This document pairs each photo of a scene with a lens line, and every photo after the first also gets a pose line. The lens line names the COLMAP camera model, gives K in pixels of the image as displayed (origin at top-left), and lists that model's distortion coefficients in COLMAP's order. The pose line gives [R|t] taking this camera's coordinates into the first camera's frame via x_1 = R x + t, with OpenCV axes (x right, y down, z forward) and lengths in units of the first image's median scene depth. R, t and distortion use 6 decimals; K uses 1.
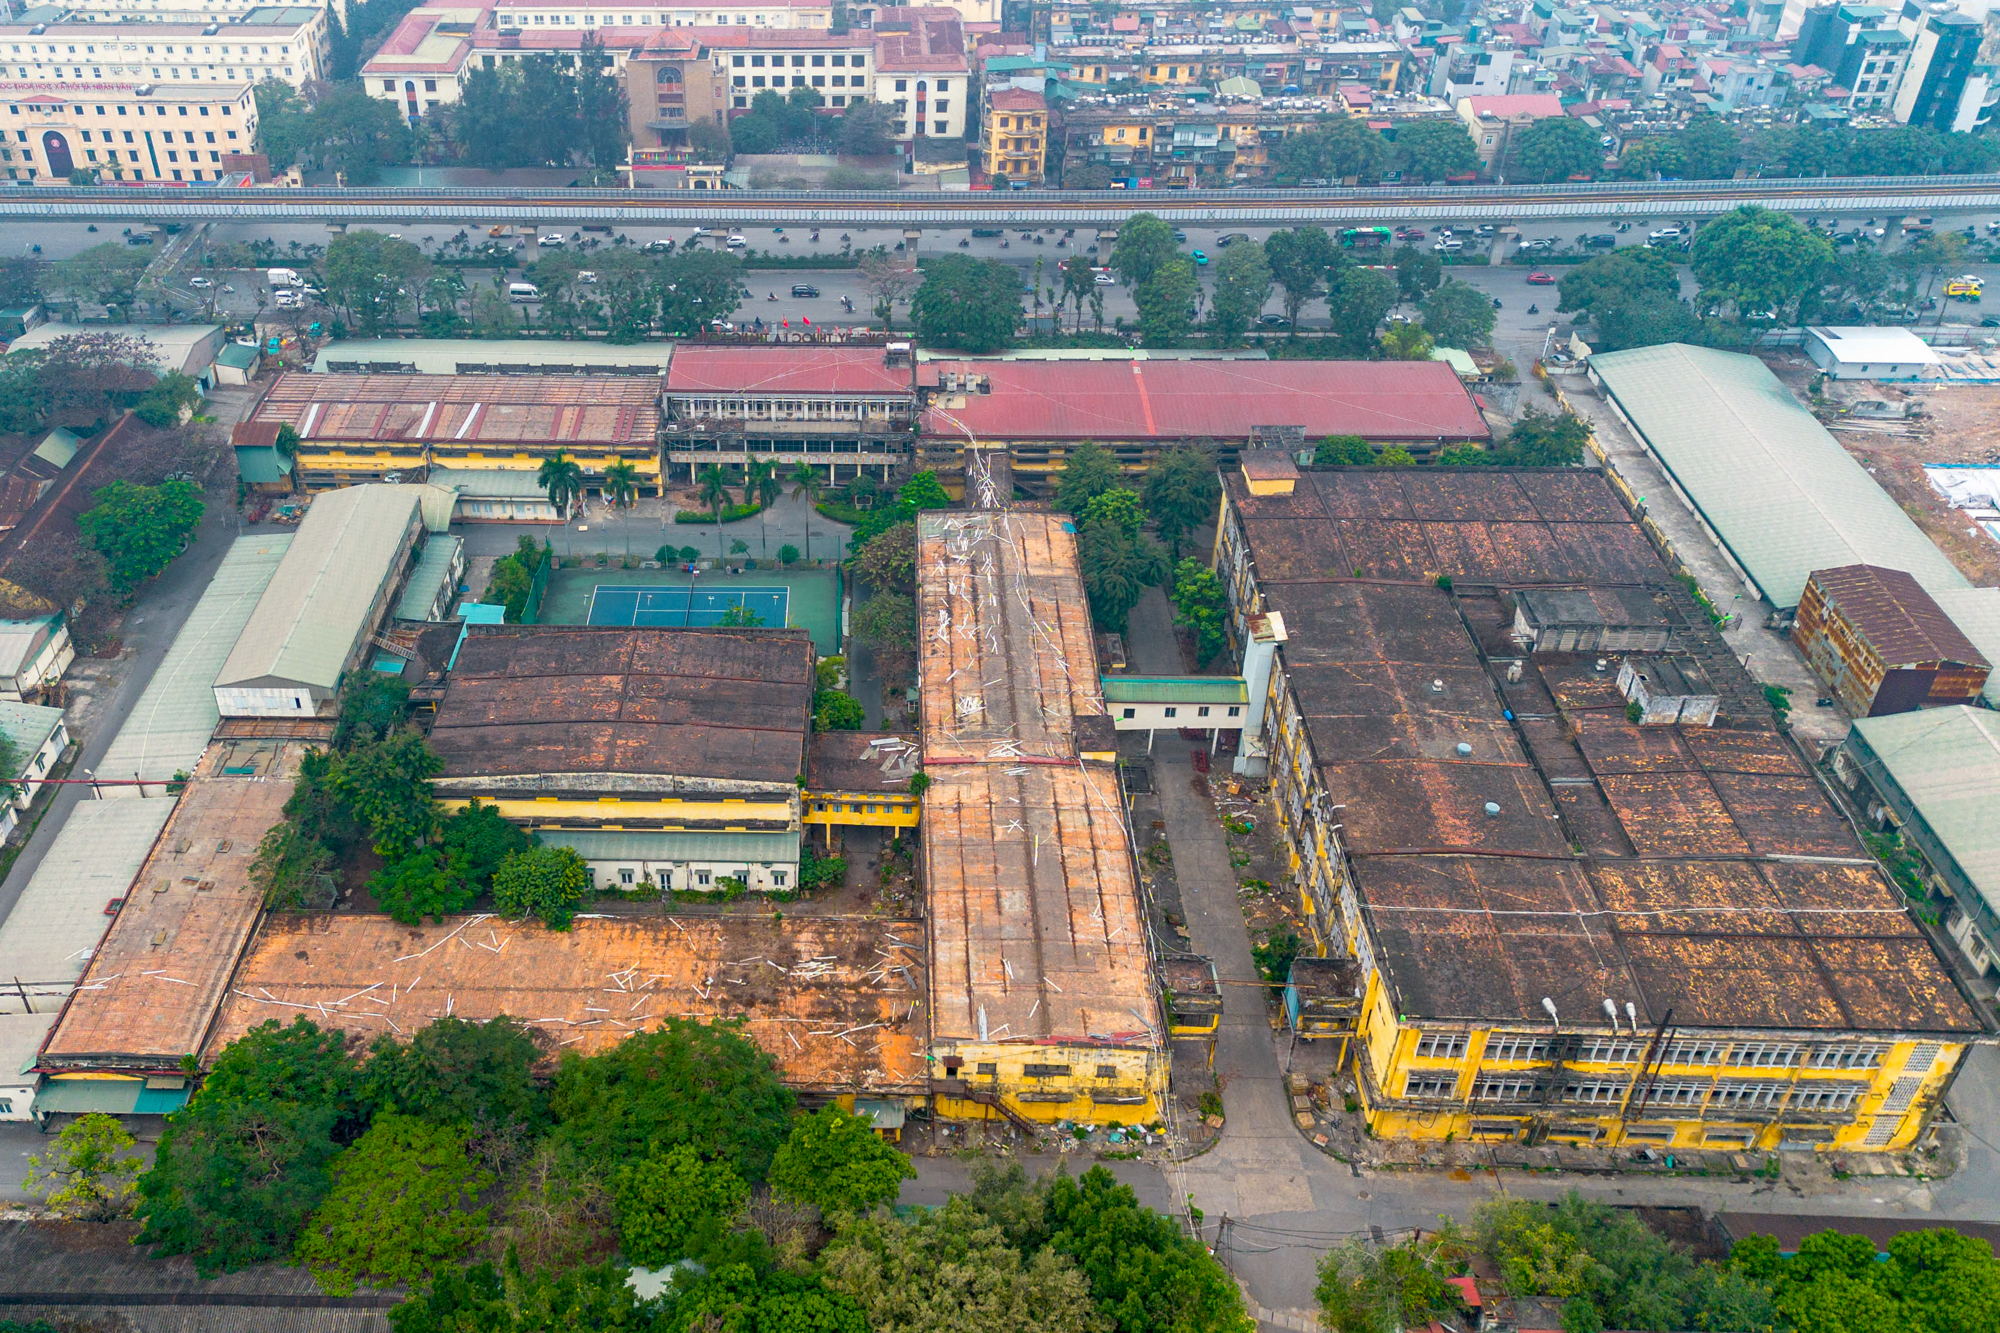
lens RADIAL K [[1670.5, 0, 818.5], [0, 1670.5, 668.6], [0, 0, 1]] dist [0.038914, -0.018312]
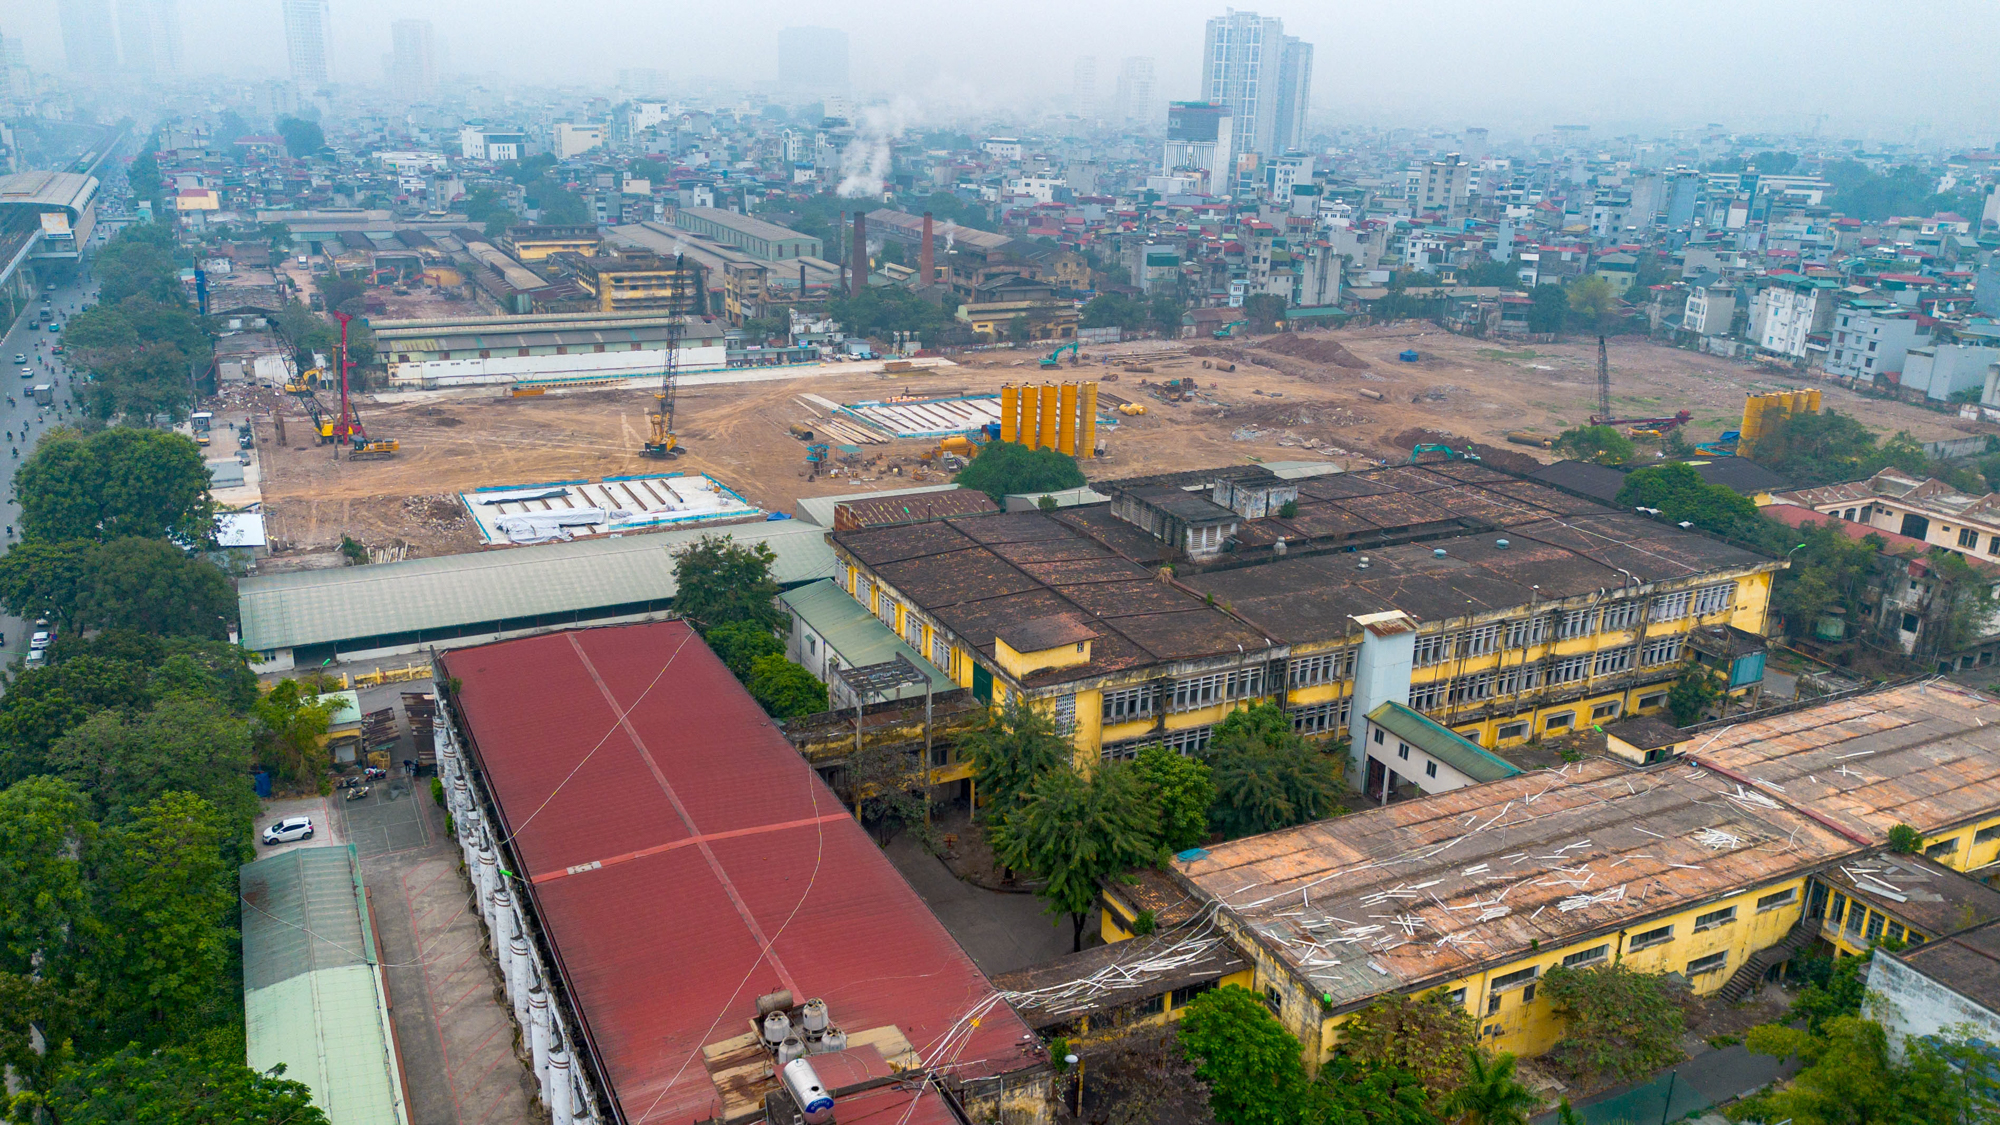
lens RADIAL K [[1519.3, 0, 1000.0], [0, 1519.3, 562.5], [0, 0, 1]] dist [0.037352, 0.004391]
pose [[-0.484694, -0.267062, 0.832916, -0.236917], [0.502984, 0.693953, 0.515205, -0.481190], [-0.715597, 0.668660, -0.202027, 1.151478]]
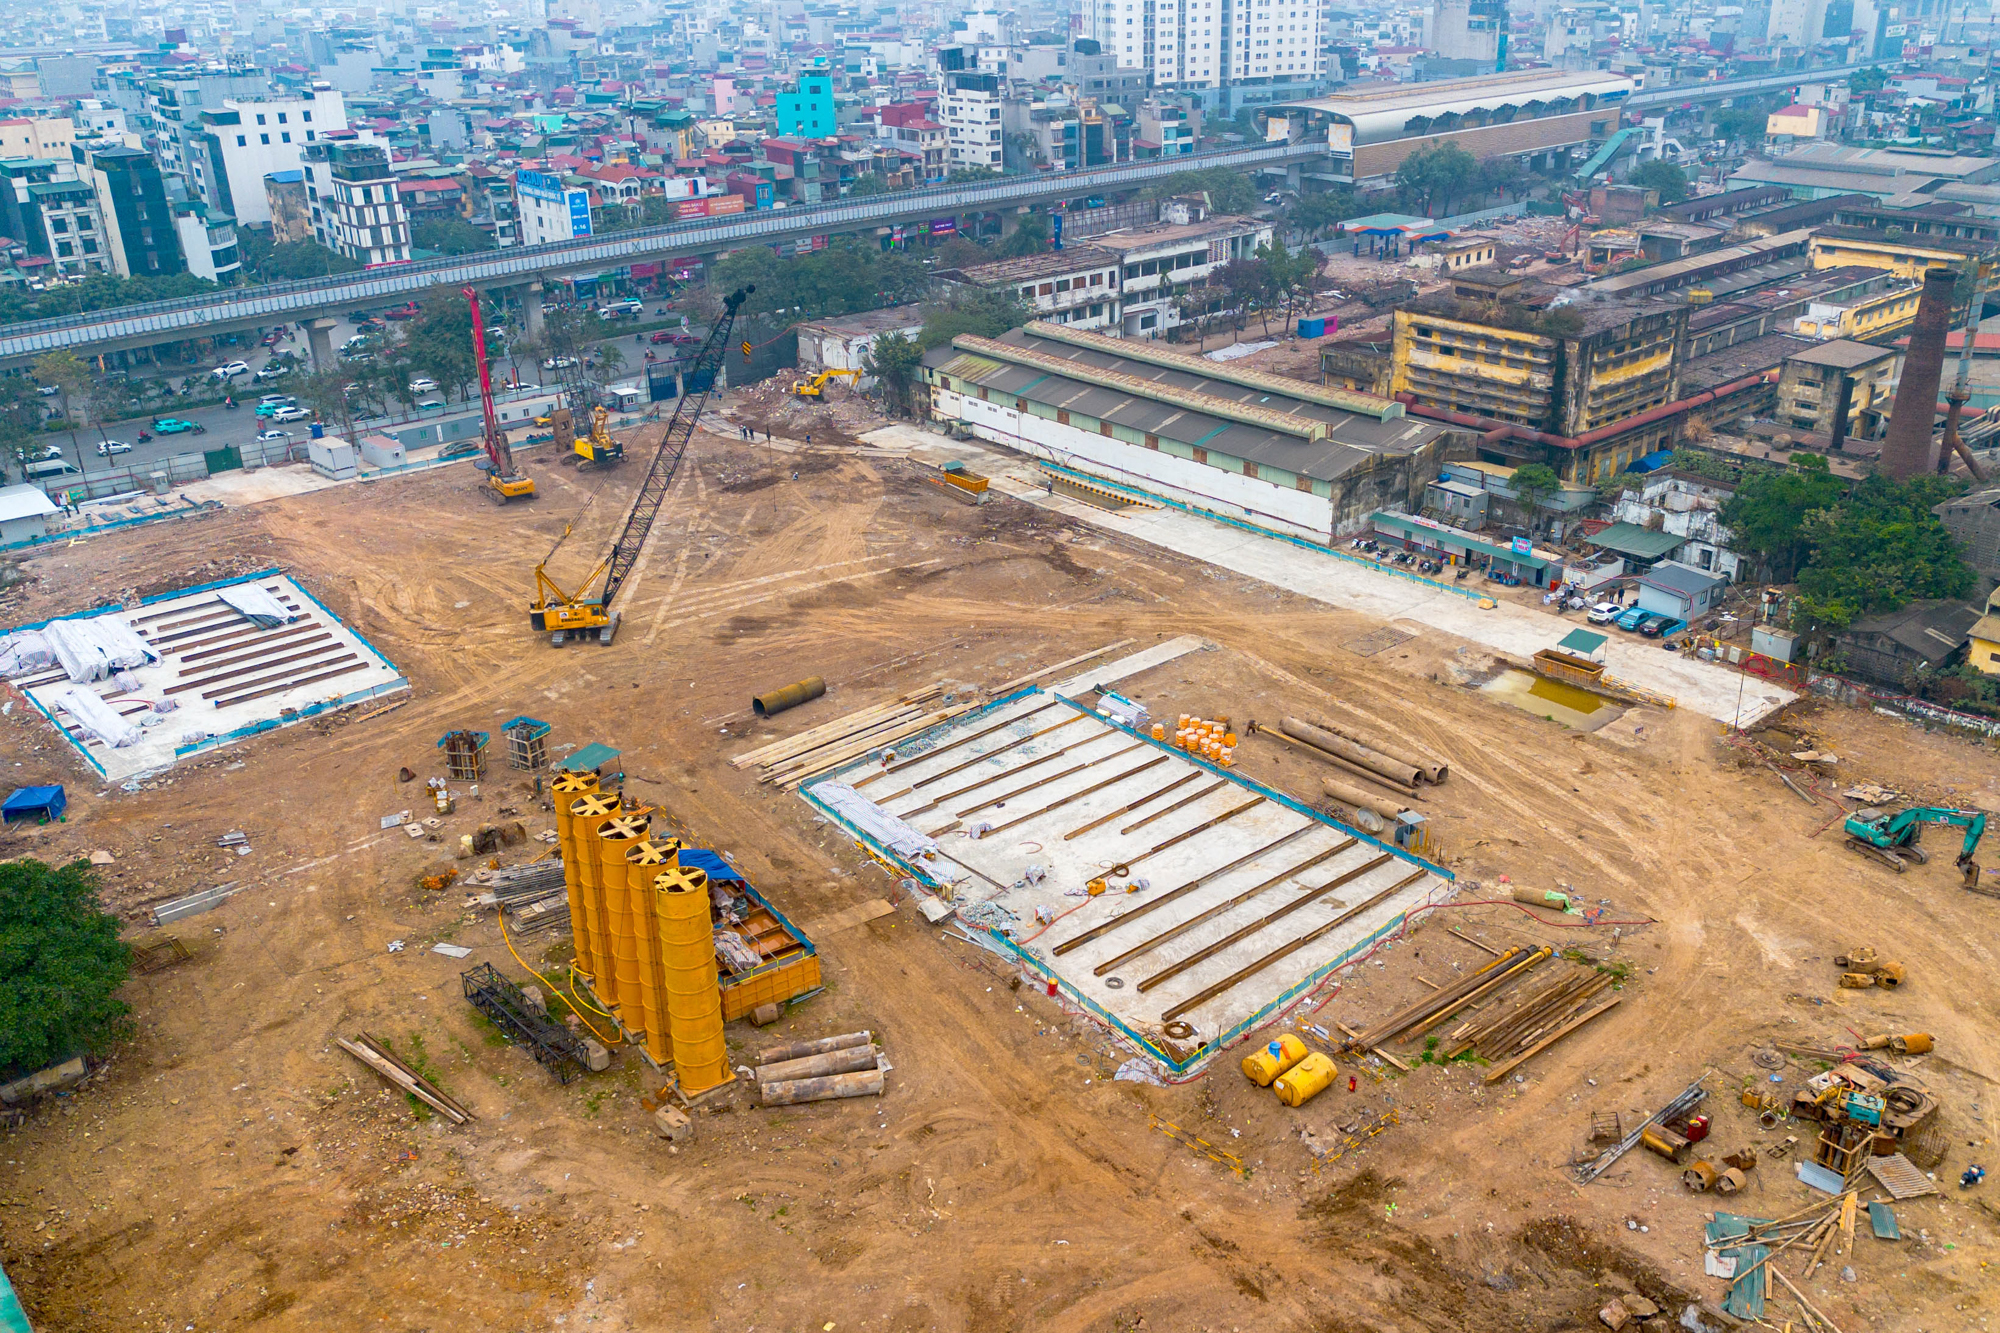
lens RADIAL K [[1691.6, 0, 1076.3], [0, 1691.6, 727.4], [0, 0, 1]] dist [0.084741, -0.089629]
pose [[0.718035, -0.294872, 0.630457, 0.627663], [0.412952, 0.909647, -0.044863, 0.133954], [-0.560265, 0.292562, 0.774926, 0.312345]]
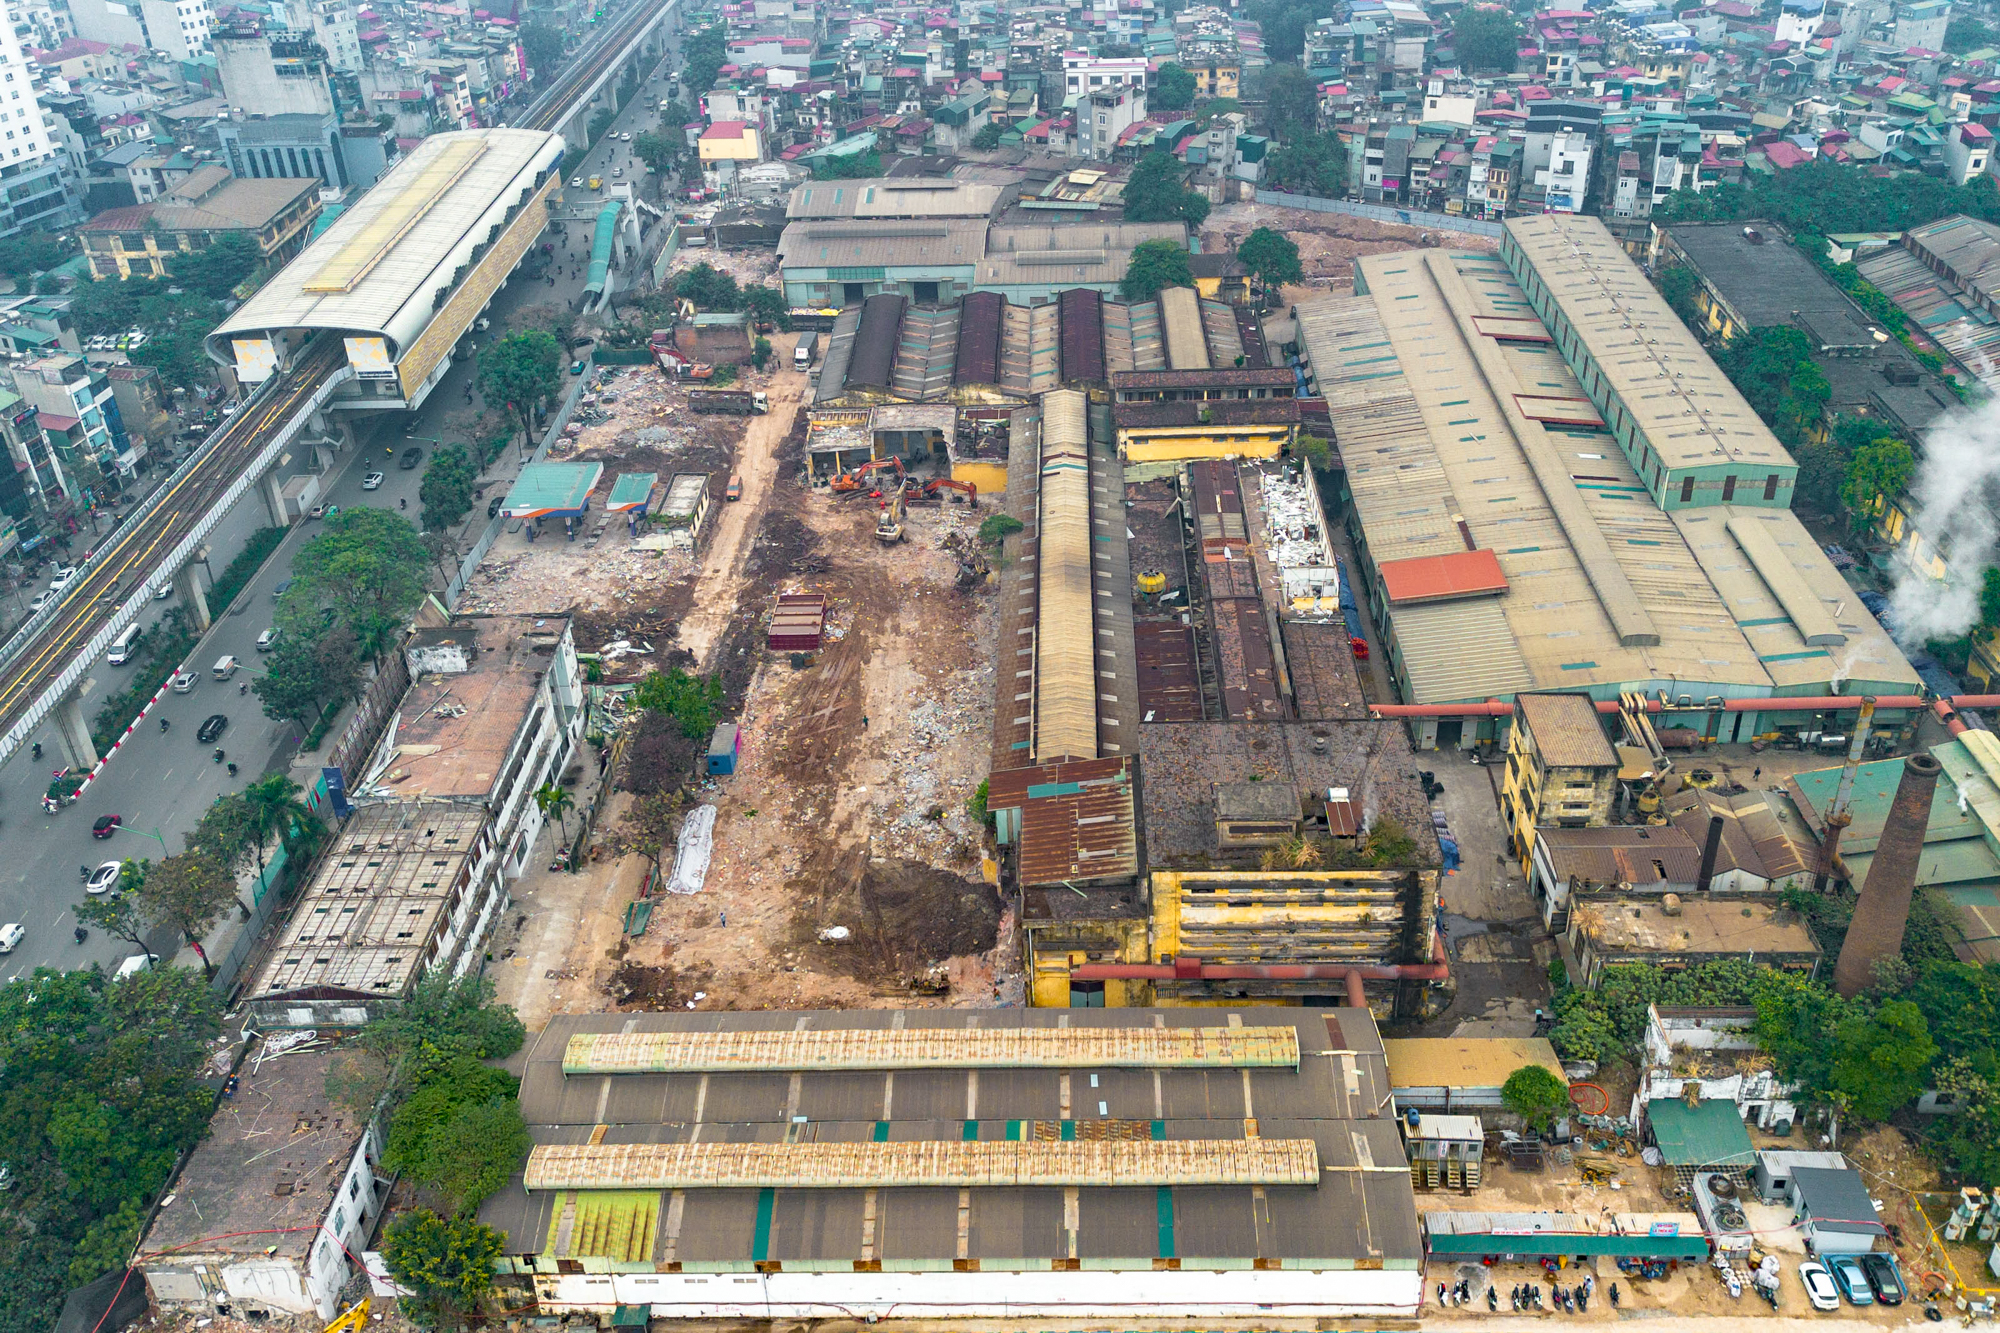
lens RADIAL K [[1761.6, 0, 1000.0], [0, 1761.6, 666.5], [0, 0, 1]] dist [0.084677, -0.109985]
pose [[-0.007289, -0.521236, 0.853382, 0.861519], [0.613567, 0.671543, 0.415411, -0.478299], [-0.789609, 0.526634, 0.314918, 0.678150]]
